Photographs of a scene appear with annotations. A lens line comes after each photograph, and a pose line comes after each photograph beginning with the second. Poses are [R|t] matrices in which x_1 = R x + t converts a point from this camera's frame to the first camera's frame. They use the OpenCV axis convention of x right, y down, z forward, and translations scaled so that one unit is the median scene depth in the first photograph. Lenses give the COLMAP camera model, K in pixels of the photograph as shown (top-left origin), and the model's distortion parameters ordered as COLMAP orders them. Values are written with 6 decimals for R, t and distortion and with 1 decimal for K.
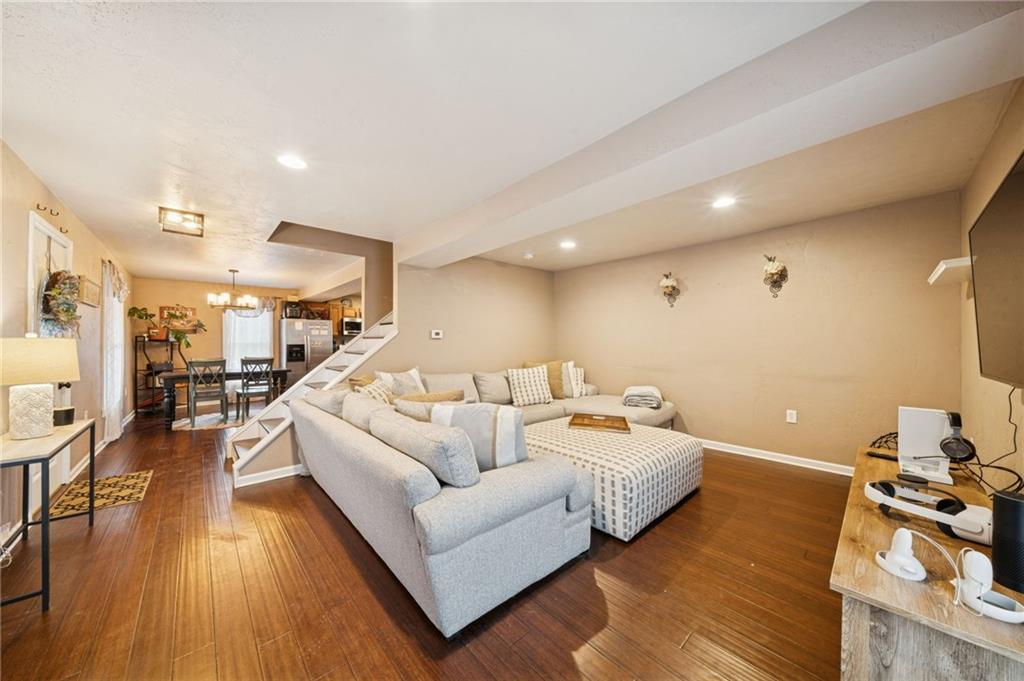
lens RADIAL K [[351.3, 0, 509.0], [0, 351.3, 338.2], [0, 0, 1]] dist [-0.002089, -0.000188]
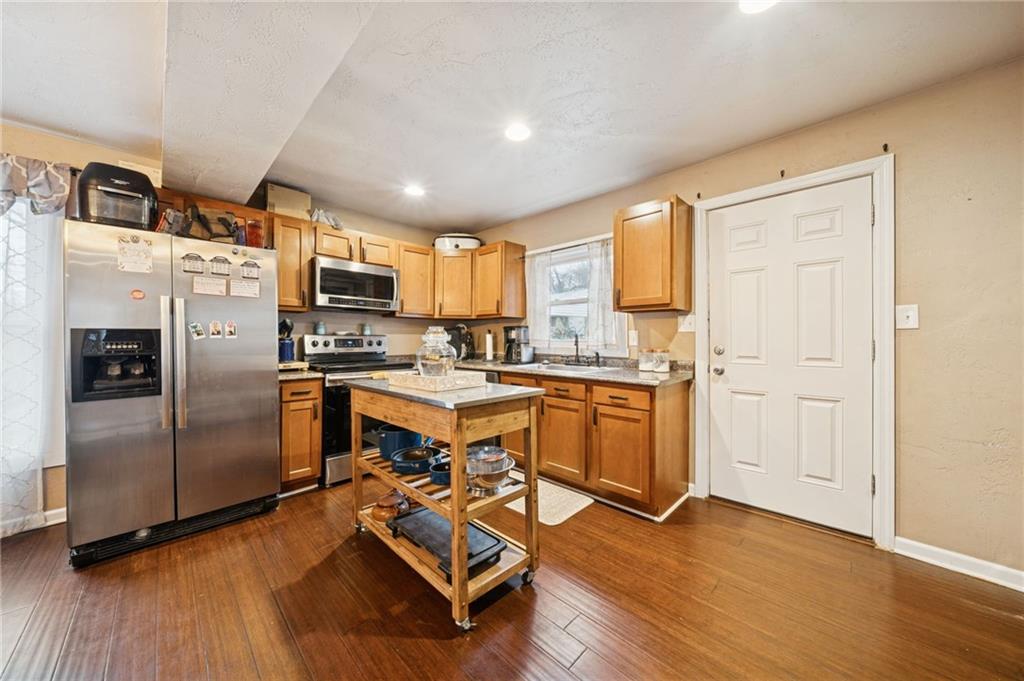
lens RADIAL K [[351.3, 0, 509.0], [0, 351.3, 338.2], [0, 0, 1]] dist [-0.002089, -0.000188]
pose [[0.998692, -0.001675, 0.051110, -0.329440], [0.000931, 0.999893, 0.014567, 0.020234], [-0.051129, -0.014501, 0.998587, 0.710007]]
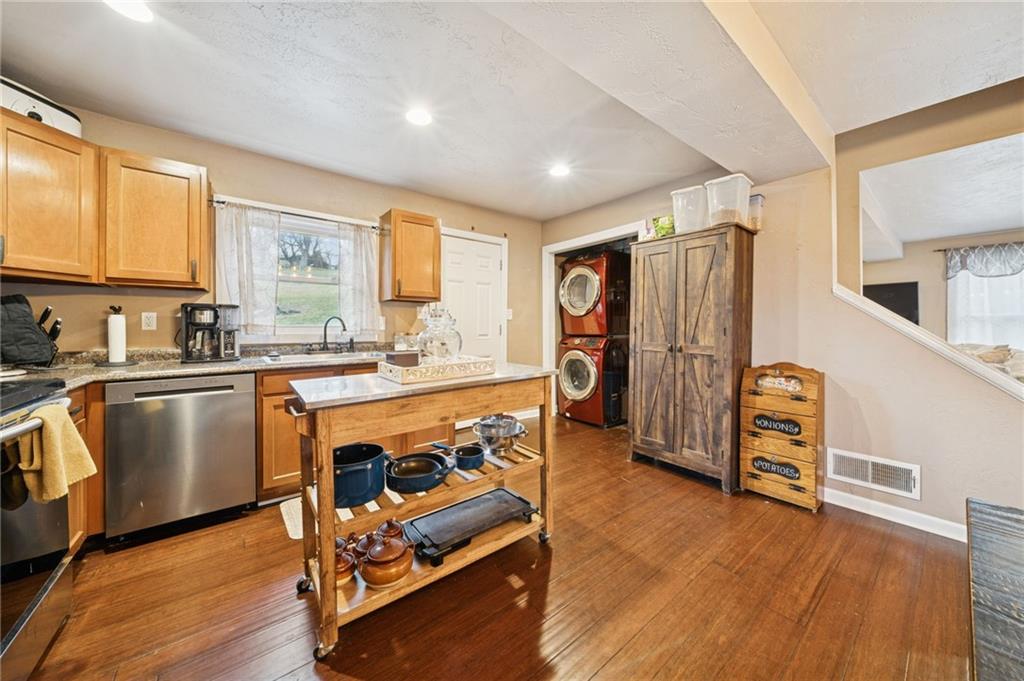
lens RADIAL K [[350.7, 0, 513.0], [0, 350.7, 325.8], [0, 0, 1]] dist [-0.000626, -0.000050]
pose [[0.067671, -0.008679, 0.997670, -0.588620], [-0.020801, 0.999733, 0.010108, 0.021152], [-0.997491, -0.021436, 0.067472, 0.899328]]
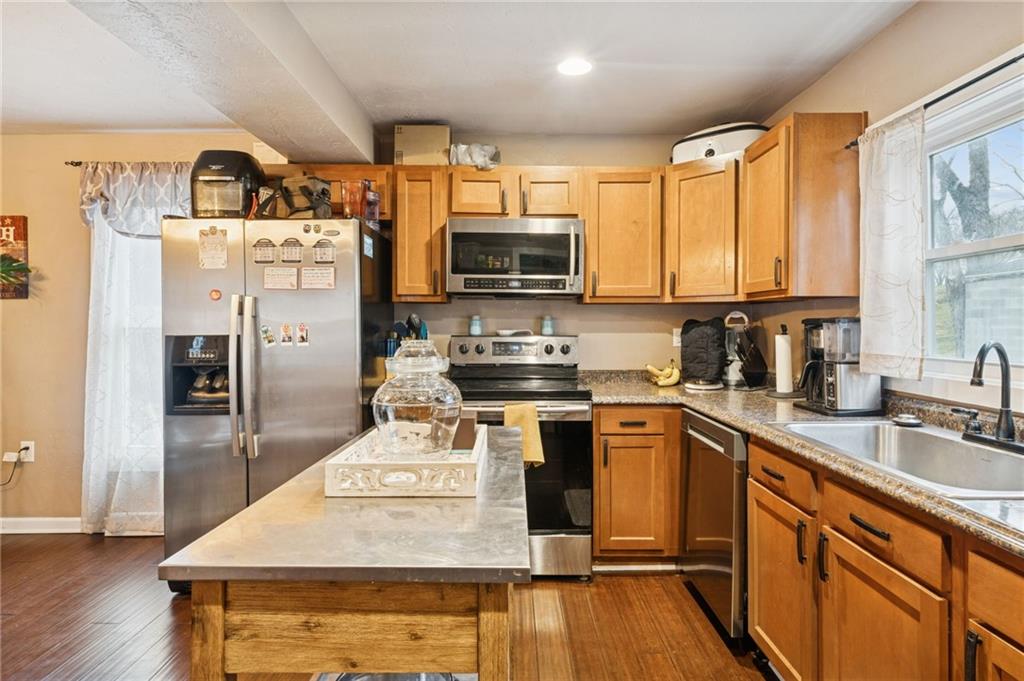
lens RADIAL K [[533.1, 0, 512.5], [0, 533.1, 320.6], [0, 0, 1]] dist [0.002380, -0.000216]
pose [[0.744771, -0.005610, -0.667297, -0.230393], [0.011193, 0.999929, 0.004087, 0.008701], [0.667226, -0.010513, 0.744781, 0.852566]]
